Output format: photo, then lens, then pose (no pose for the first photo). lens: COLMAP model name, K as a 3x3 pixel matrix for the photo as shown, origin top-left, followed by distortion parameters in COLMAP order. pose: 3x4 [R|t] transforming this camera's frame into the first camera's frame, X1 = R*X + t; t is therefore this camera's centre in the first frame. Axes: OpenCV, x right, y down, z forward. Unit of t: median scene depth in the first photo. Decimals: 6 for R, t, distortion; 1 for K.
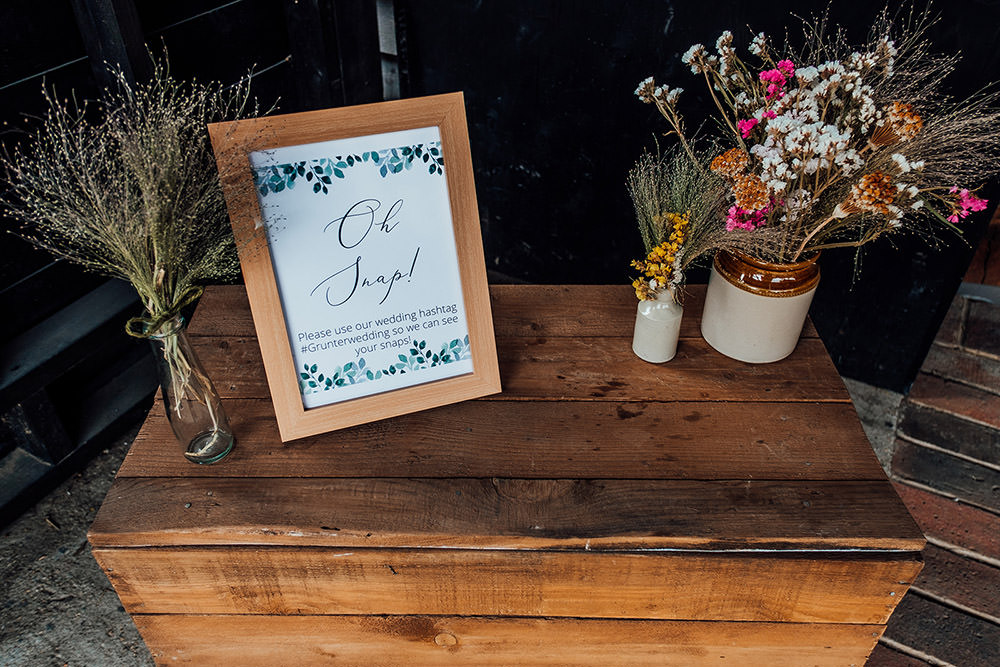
lens RADIAL K [[752.8, 0, 498.8], [0, 752.8, 333.7], [0, 0, 1]] dist [0.010760, 0.002173]
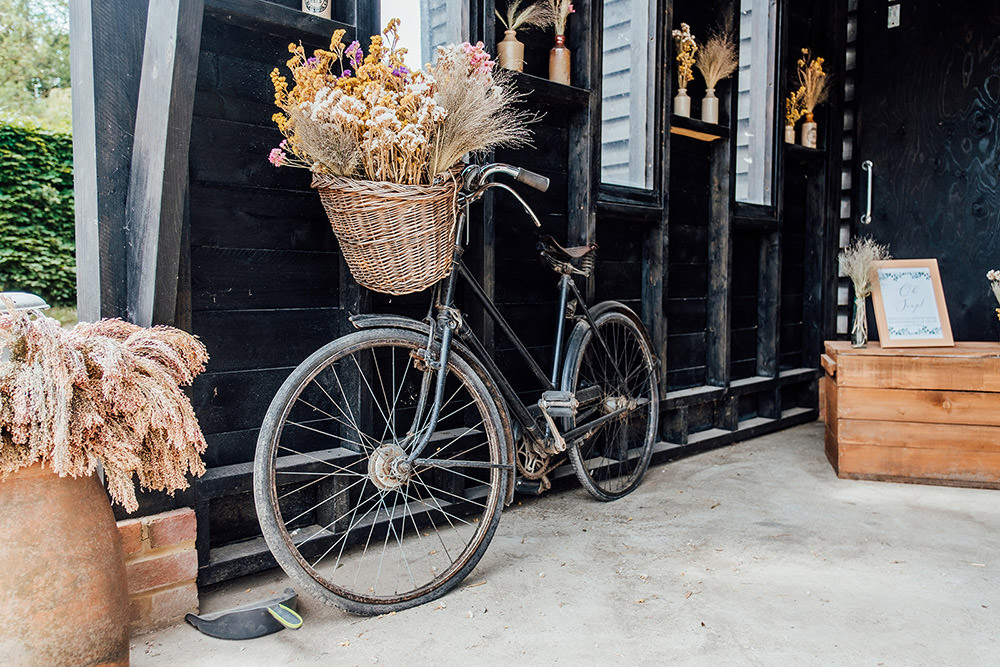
lens RADIAL K [[752.8, 0, 499.8], [0, 752.8, 331.5], [0, 0, 1]] dist [0.010760, 0.002173]
pose [[0.947504, 0.003749, -0.319722, -0.850115], [-0.187170, 0.817209, -0.545103, 2.283015], [0.259236, 0.576330, 0.775010, -2.112879]]
